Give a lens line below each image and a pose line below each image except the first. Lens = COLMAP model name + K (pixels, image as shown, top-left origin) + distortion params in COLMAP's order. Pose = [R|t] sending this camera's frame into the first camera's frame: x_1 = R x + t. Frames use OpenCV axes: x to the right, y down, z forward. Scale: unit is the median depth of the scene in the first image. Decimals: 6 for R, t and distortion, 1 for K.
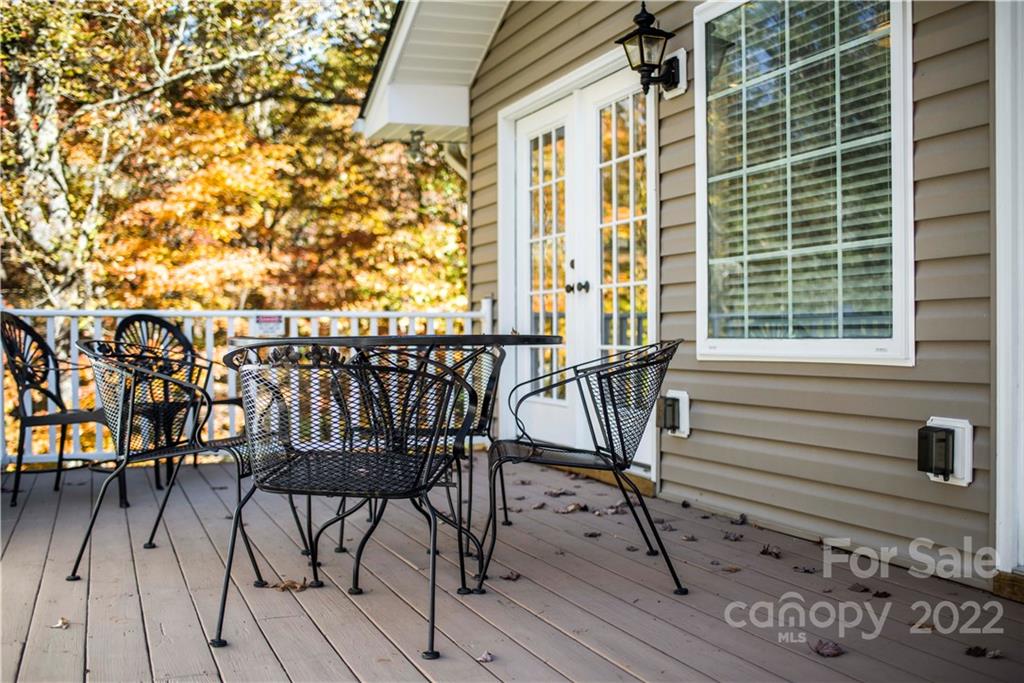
lens RADIAL K [[996.8, 0, 512.0], [0, 996.8, 341.5], [0, 0, 1]] dist [-0.059351, 0.019642]
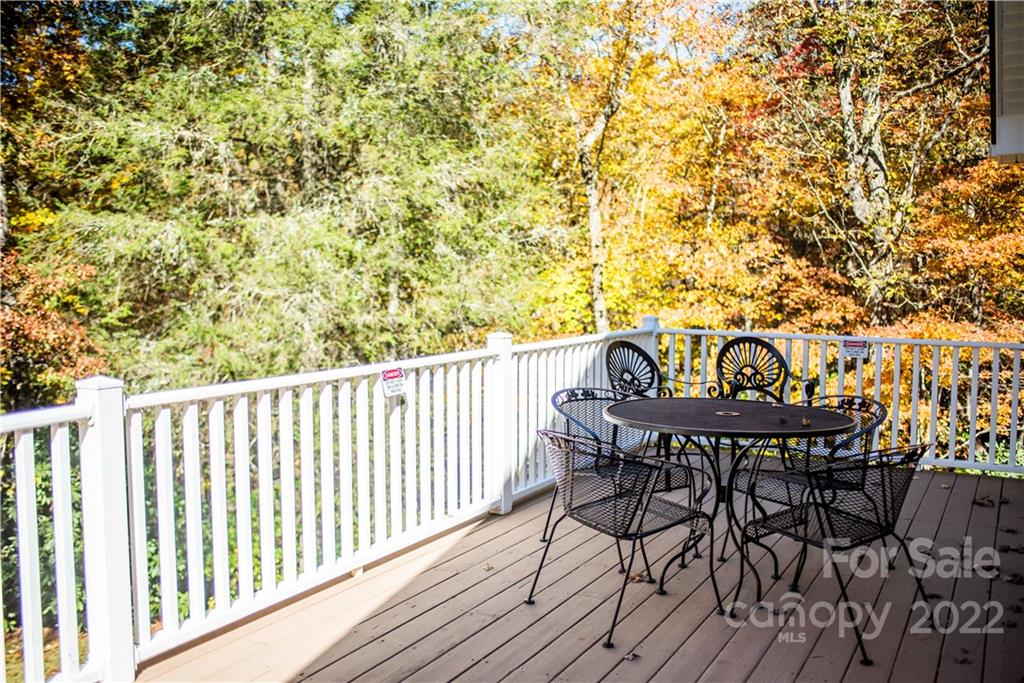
lens RADIAL K [[996.8, 0, 512.0], [0, 996.8, 341.5], [0, 0, 1]] dist [-0.059351, 0.019642]
pose [[0.638411, 0.073024, -0.766223, 0.143303], [-0.023246, 0.996864, 0.075636, -0.037252], [0.769344, -0.030475, 0.638107, -0.030447]]
